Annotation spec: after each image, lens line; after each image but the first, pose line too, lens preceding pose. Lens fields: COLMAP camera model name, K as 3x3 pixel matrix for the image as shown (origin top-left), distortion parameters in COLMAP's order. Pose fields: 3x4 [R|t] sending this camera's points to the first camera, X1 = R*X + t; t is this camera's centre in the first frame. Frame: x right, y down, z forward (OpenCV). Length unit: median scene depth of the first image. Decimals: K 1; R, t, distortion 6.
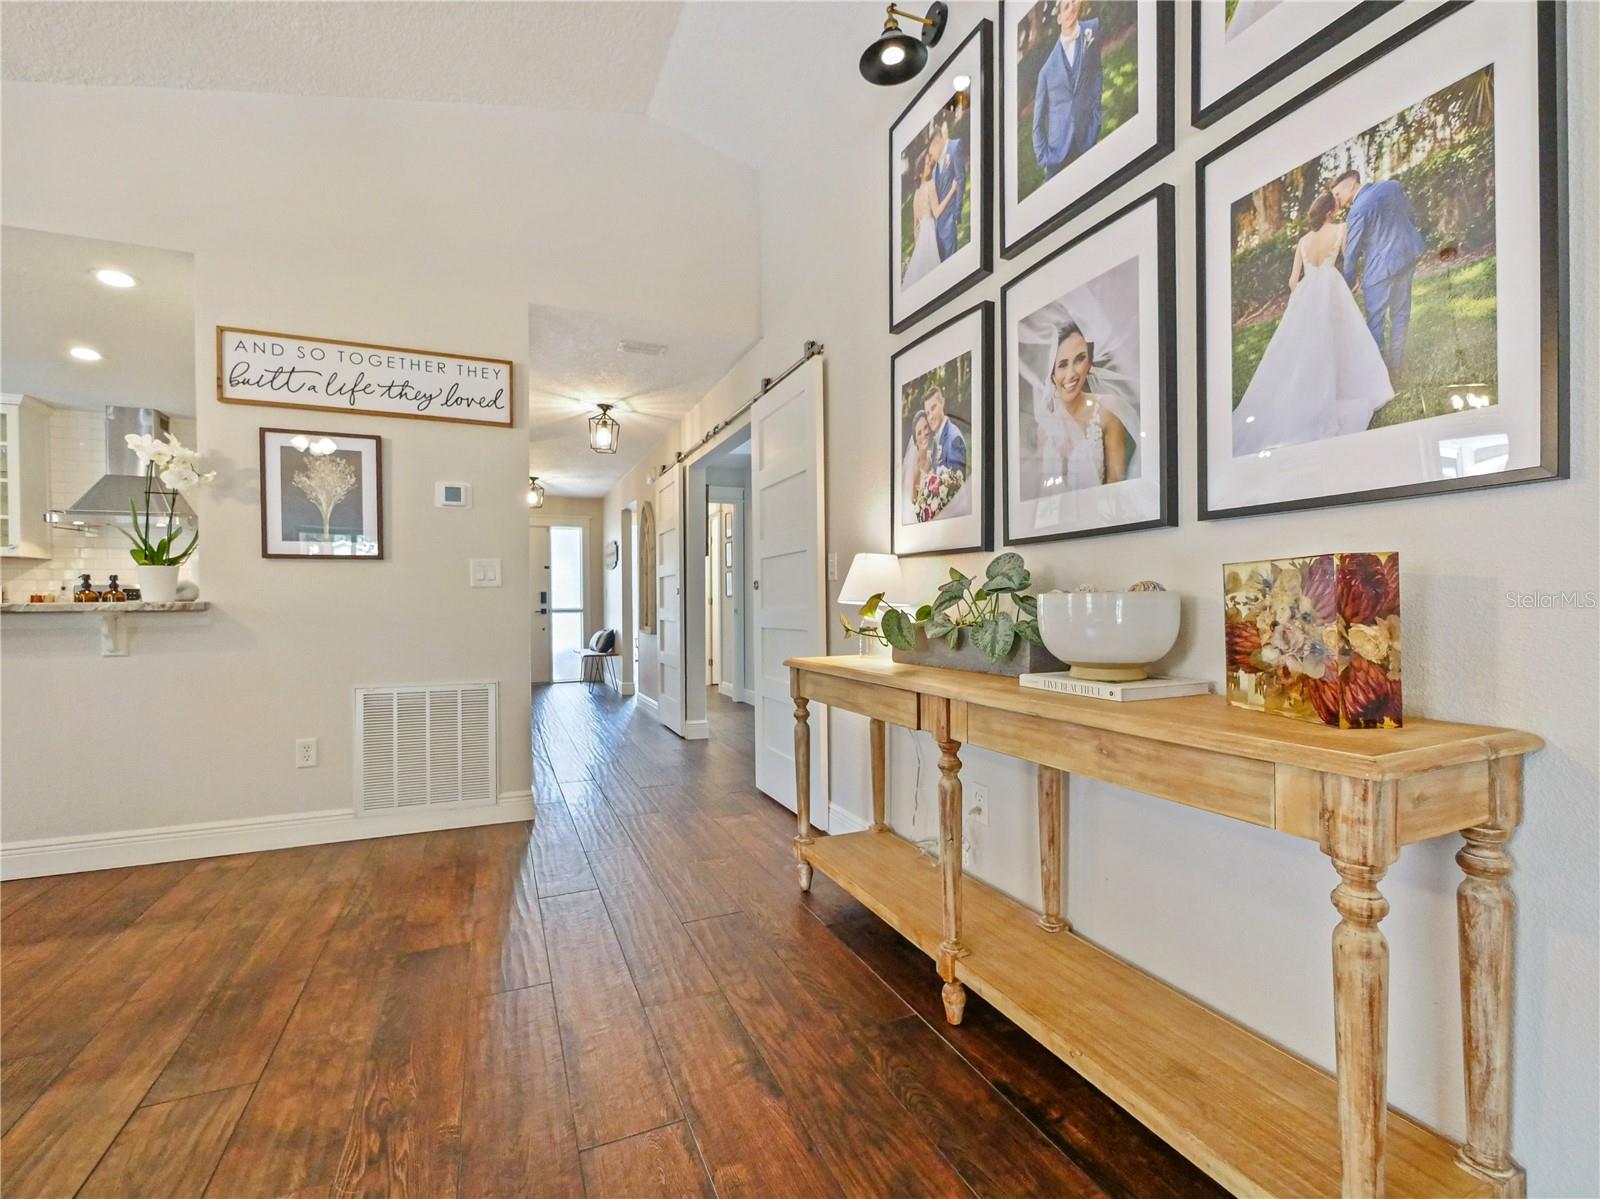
lens RADIAL K [[708.6, 0, 795.2], [0, 708.6, 604.8], [0, 0, 1]] dist [-0.000225, -0.000504]
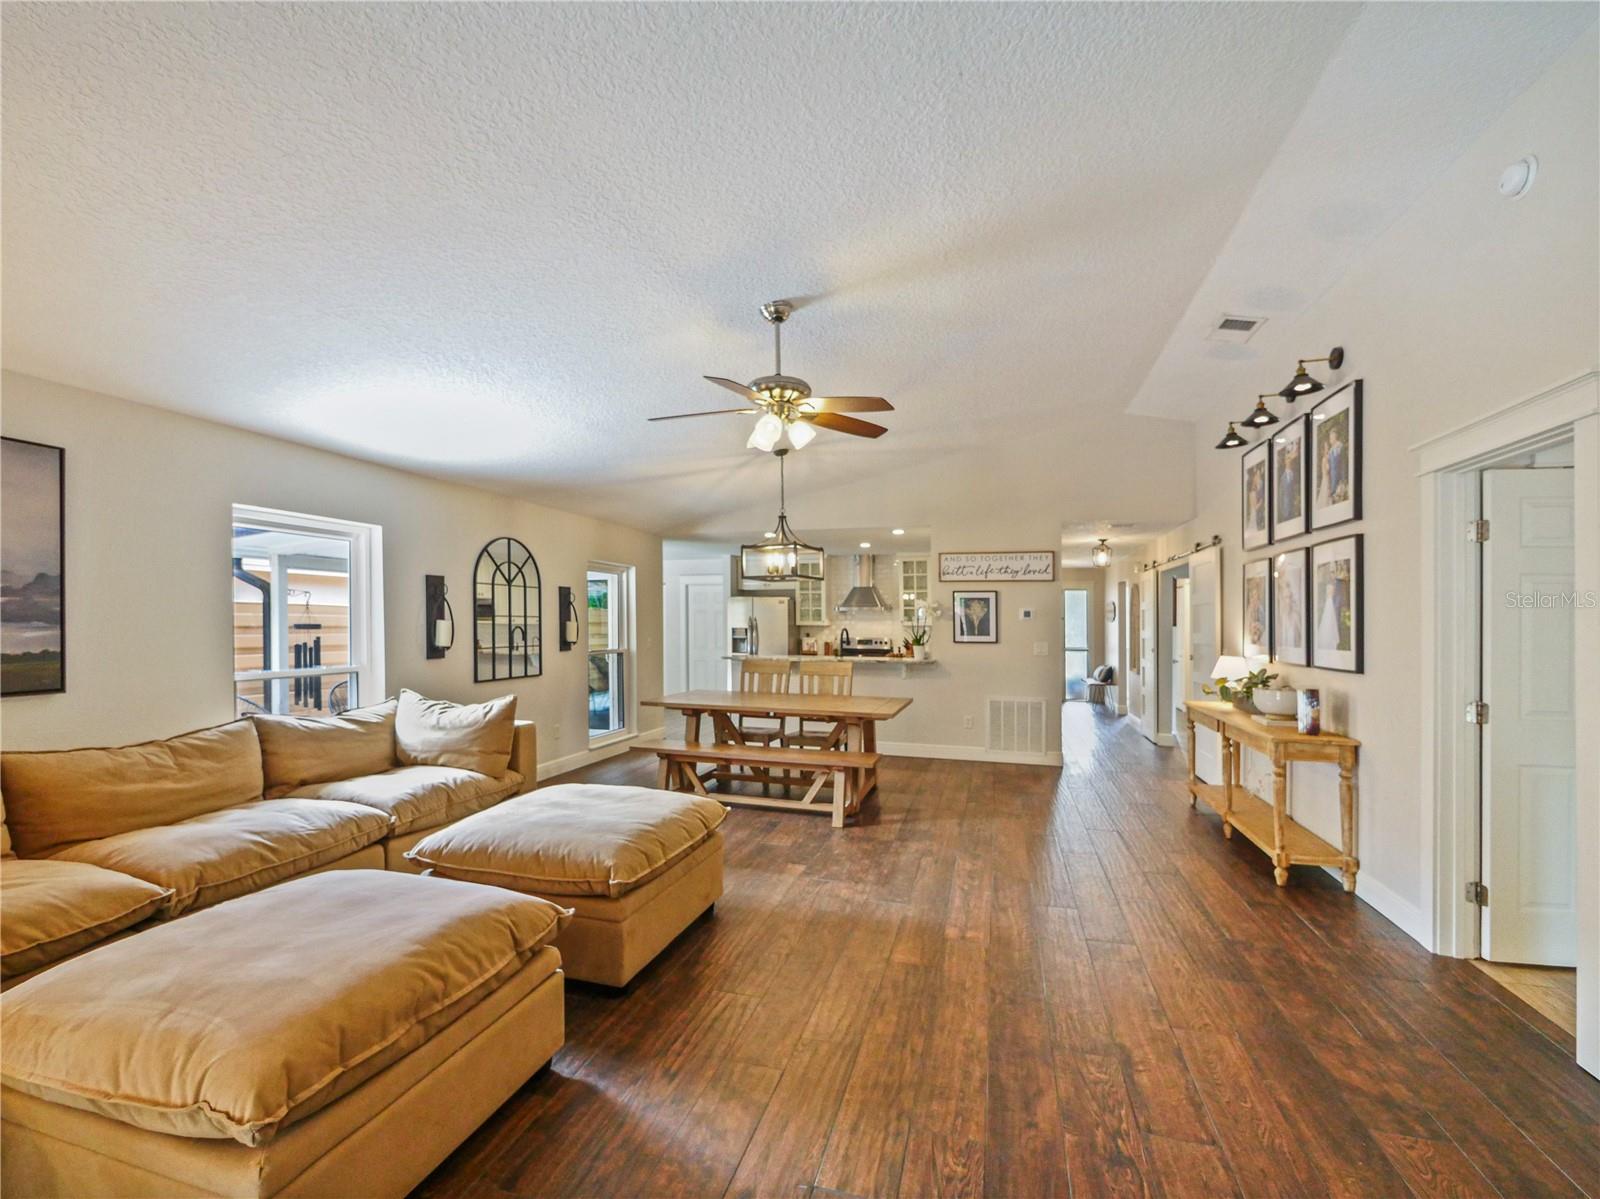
lens RADIAL K [[700.8, 0, 754.7], [0, 700.8, 612.6], [0, 0, 1]] dist [0.000206, -0.000038]
pose [[0.741166, 0.001442, -0.671320, 0.604064], [-0.008085, 0.999944, -0.006778, -0.230121], [0.671273, 0.010451, 0.741136, -2.015114]]
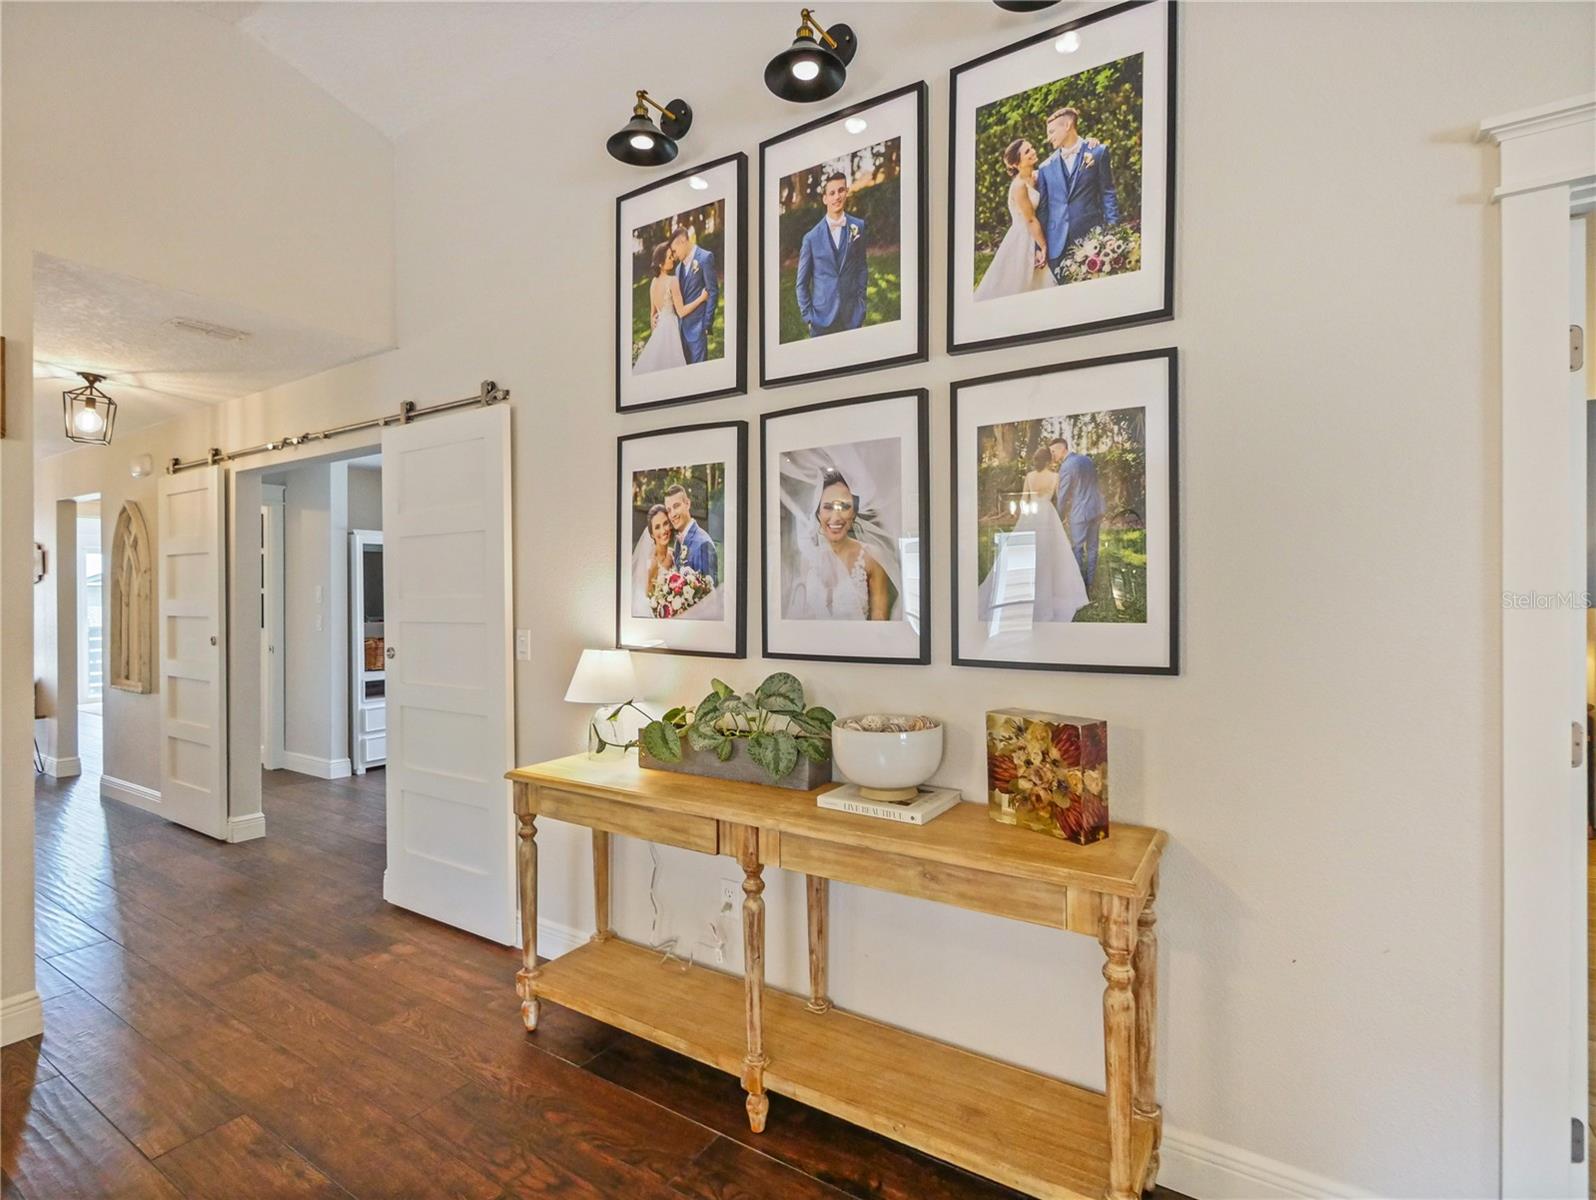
lens RADIAL K [[780.5, 0, 794.2], [0, 780.5, 592.0], [0, 0, 1]] dist [0.002535, -0.000383]
pose [[0.826696, 0.004853, 0.562628, -0.339426], [-0.002381, 0.999984, -0.005127, -0.181283], [-0.562644, 0.002899, 0.826694, 0.000212]]
